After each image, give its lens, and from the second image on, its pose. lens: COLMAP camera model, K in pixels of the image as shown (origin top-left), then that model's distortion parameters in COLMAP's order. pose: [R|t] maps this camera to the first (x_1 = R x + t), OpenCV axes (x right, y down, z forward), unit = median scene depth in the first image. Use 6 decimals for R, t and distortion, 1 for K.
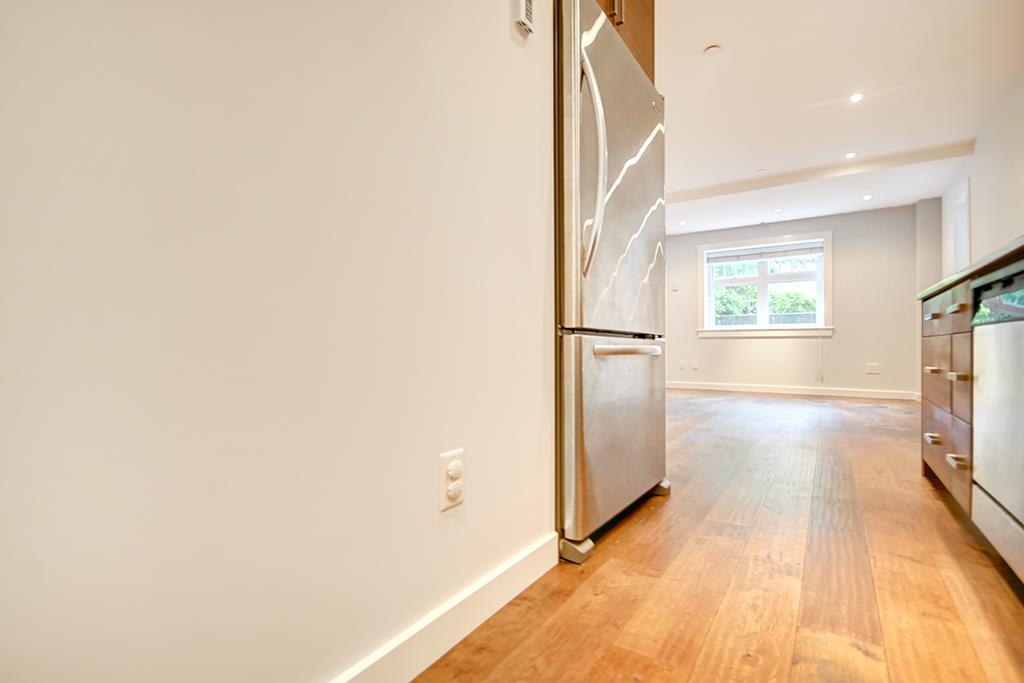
lens RADIAL K [[471.0, 0, 527.3], [0, 471.0, 355.1], [0, 0, 1]] dist [-0.000144, -0.000189]
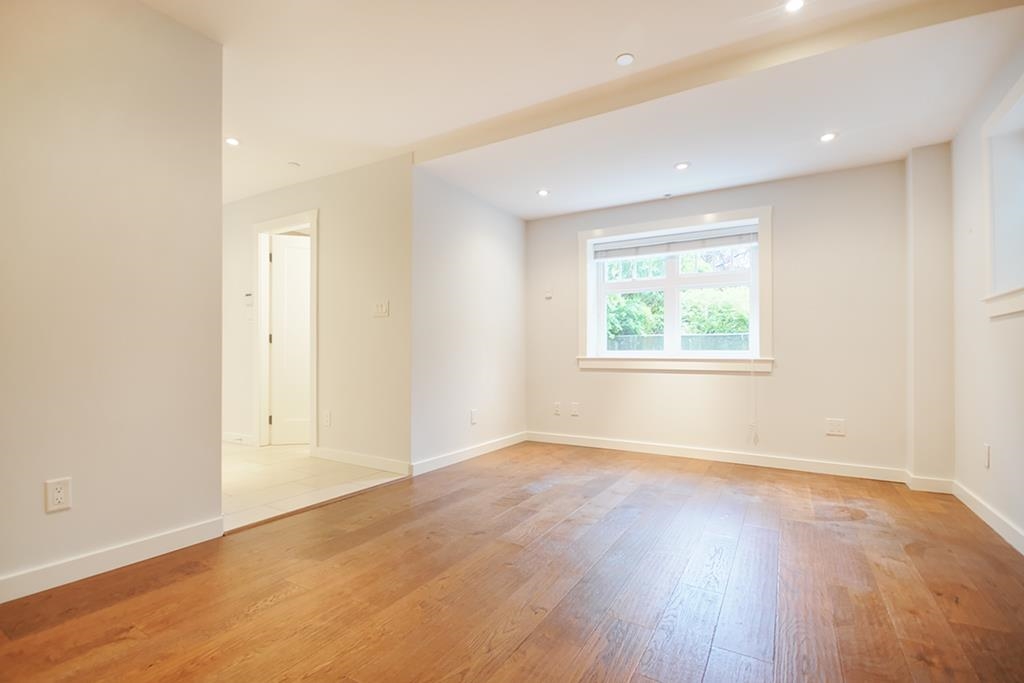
lens RADIAL K [[478.8, 0, 500.6], [0, 478.8, 360.1], [0, 0, 1]] dist [0.000288, 0.000118]
pose [[0.999419, 0.009383, 0.032762, 0.237552], [-0.008785, 0.999793, -0.018337, -0.037241], [-0.032927, 0.018039, 0.999295, 0.334198]]
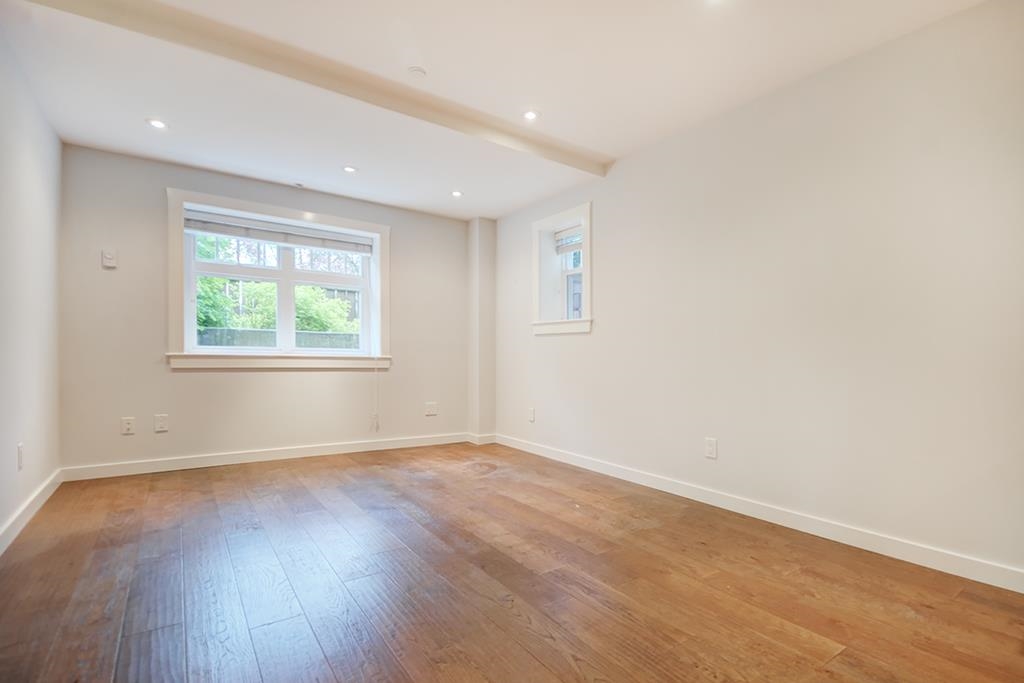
lens RADIAL K [[471.0, 0, 527.3], [0, 471.0, 355.1], [0, 0, 1]] dist [-0.000144, -0.000189]
pose [[0.368211, 0.014100, 0.929635, 0.035440], [0.008576, 0.999791, -0.018561, -0.040759], [-0.929703, 0.014807, 0.368013, 0.472255]]
